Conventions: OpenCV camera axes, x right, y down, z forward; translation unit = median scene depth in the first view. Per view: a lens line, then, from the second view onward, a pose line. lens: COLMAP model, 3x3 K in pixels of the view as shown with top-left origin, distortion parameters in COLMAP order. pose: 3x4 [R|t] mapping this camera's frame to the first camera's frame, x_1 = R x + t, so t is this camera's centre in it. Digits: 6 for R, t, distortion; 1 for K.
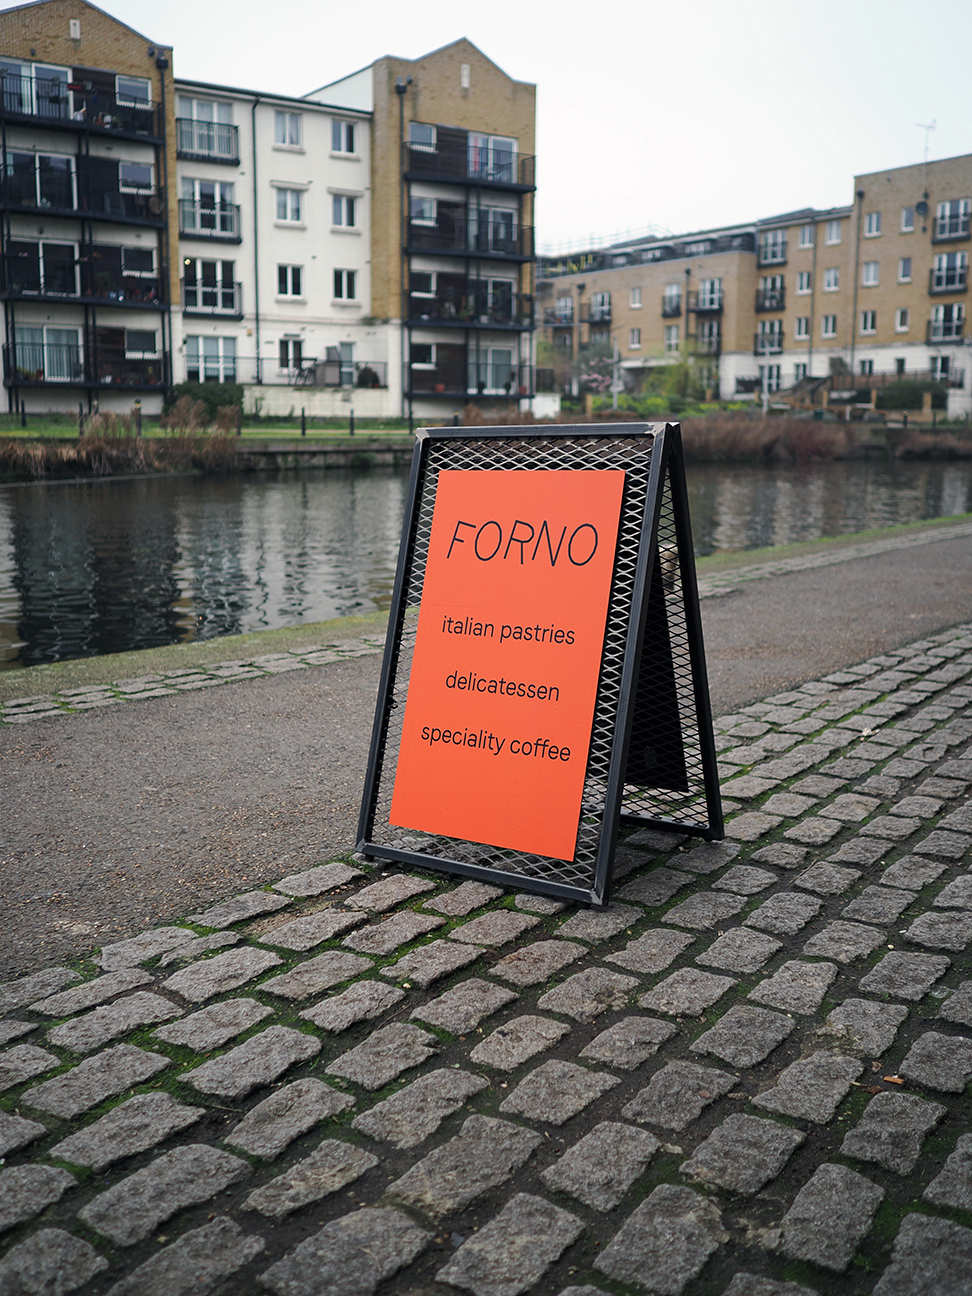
lens RADIAL K [[1303.6, 0, 486.0], [0, 1303.6, 648.0], [0, 0, 1]] dist [-0.019125, 0.010788]
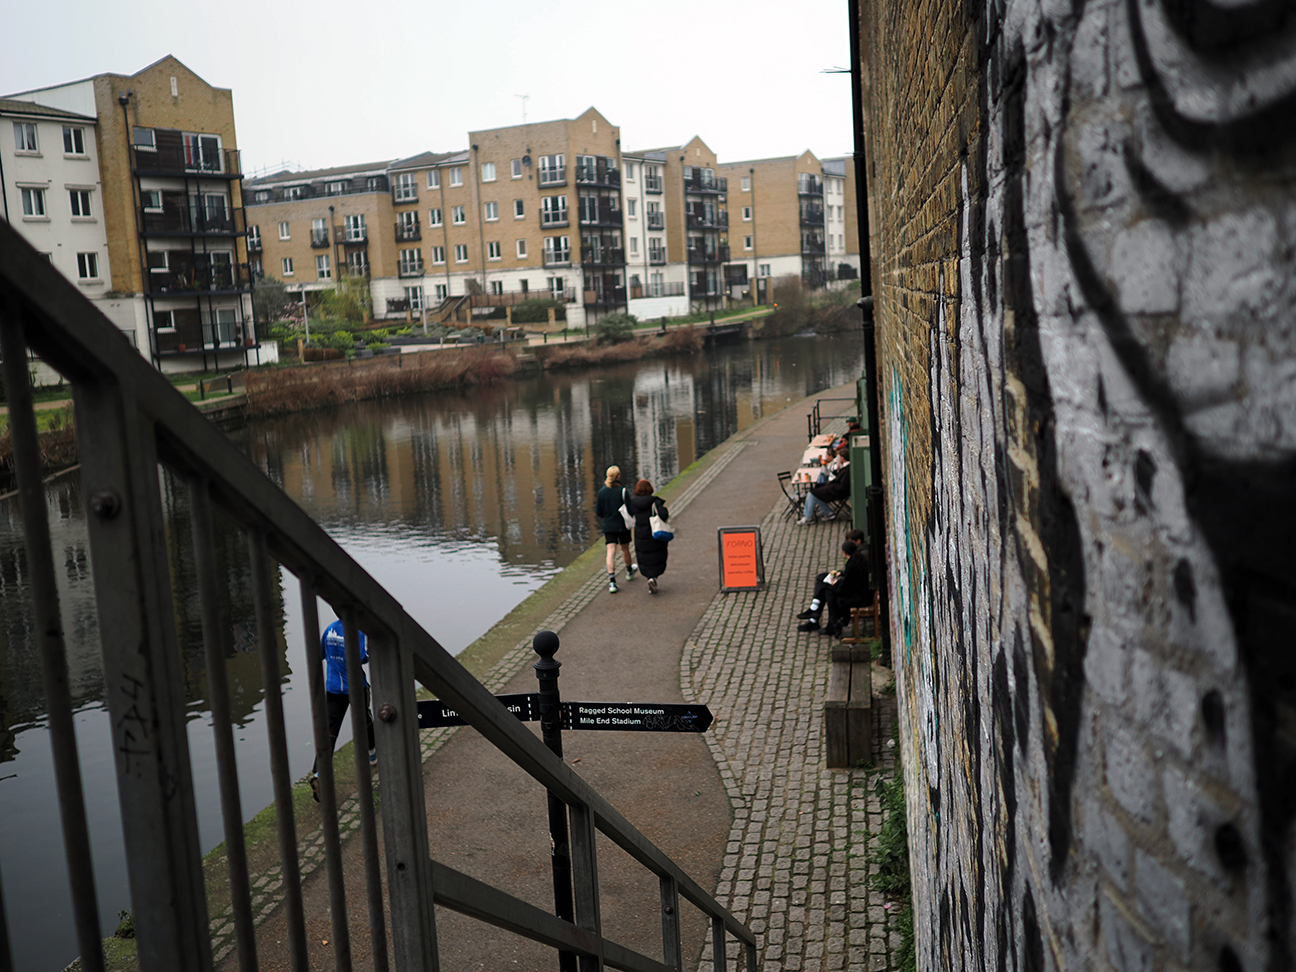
lens RADIAL K [[1274.9, 0, 648.0], [0, 1274.9, 486.0], [0, 0, 1]] dist [0.011043, 0.007293]
pose [[0.905935, -0.118594, 0.406468, -0.093912], [0.129998, 0.991514, -0.000447, -0.013166], [-0.402966, 0.053245, 0.913665, -0.149972]]
